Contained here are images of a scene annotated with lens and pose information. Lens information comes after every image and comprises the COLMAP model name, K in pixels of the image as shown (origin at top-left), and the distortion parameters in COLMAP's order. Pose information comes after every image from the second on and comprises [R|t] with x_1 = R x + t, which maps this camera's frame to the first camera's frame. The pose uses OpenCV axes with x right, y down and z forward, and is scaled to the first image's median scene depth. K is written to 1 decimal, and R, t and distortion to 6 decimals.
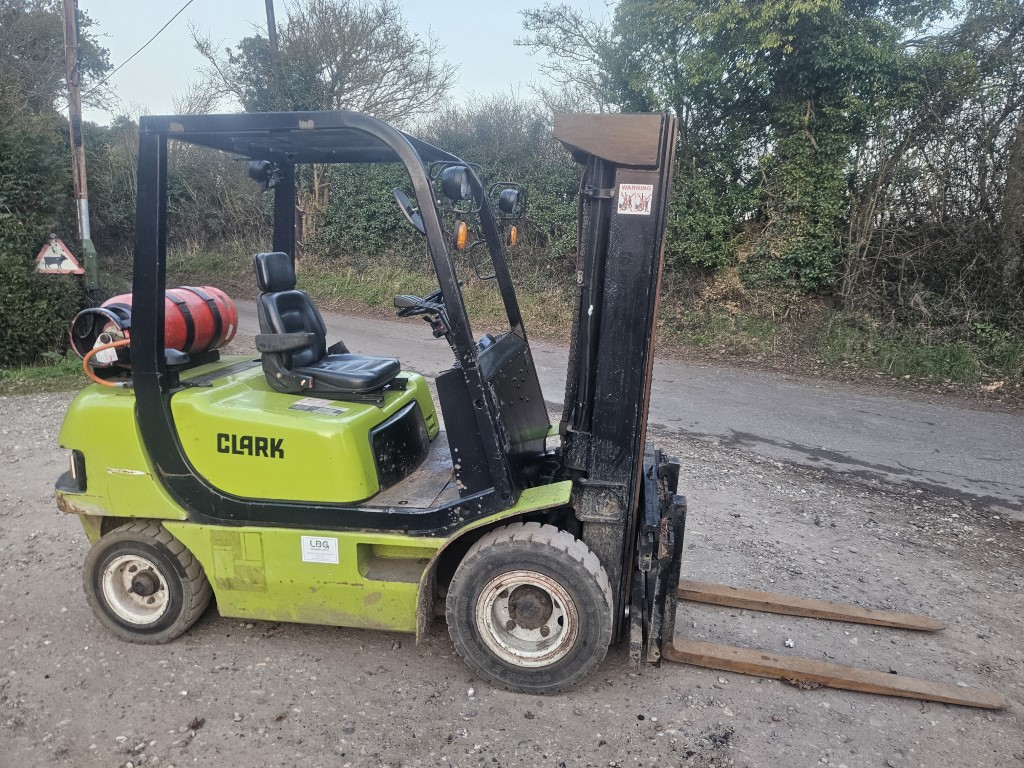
lens RADIAL K [[685.8, 0, 515.2], [0, 685.8, 381.7], [0, 0, 1]] dist [0.064645, -0.049574]
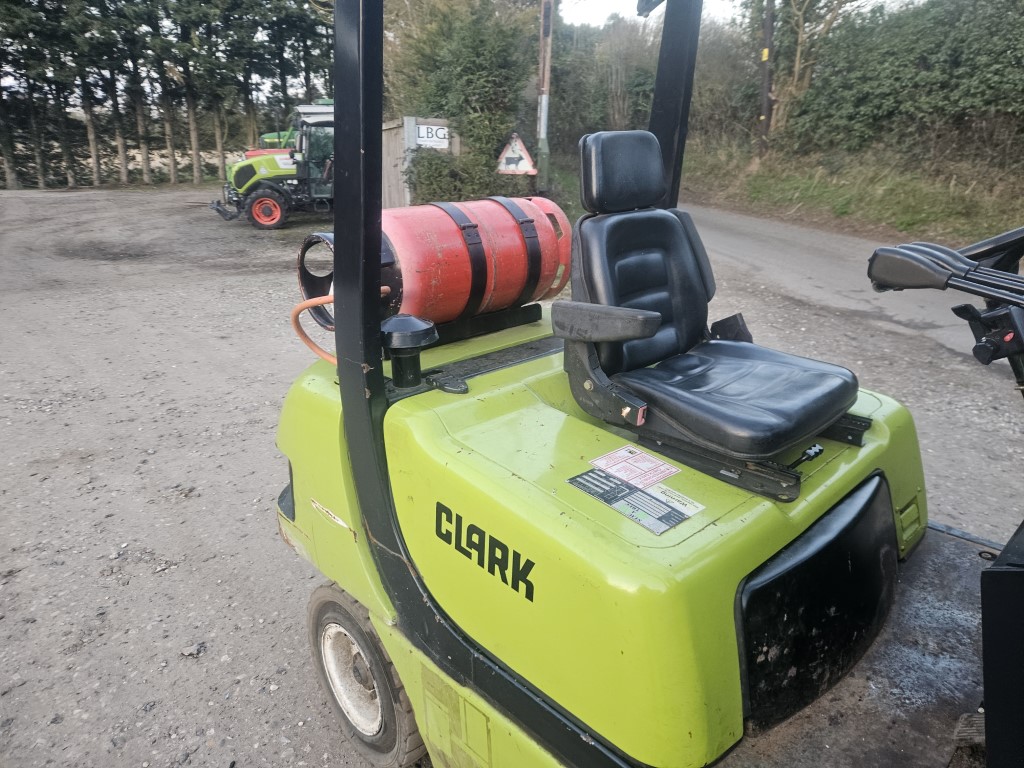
lens RADIAL K [[685.8, 0, 521.4], [0, 685.8, 383.0], [0, 0, 1]] dist [0.064645, -0.049574]
pose [[0.809176, 0.181750, -0.558750, -0.033288], [-0.104305, 0.980285, 0.167813, -0.028676], [0.578235, -0.077510, 0.812180, 0.182234]]
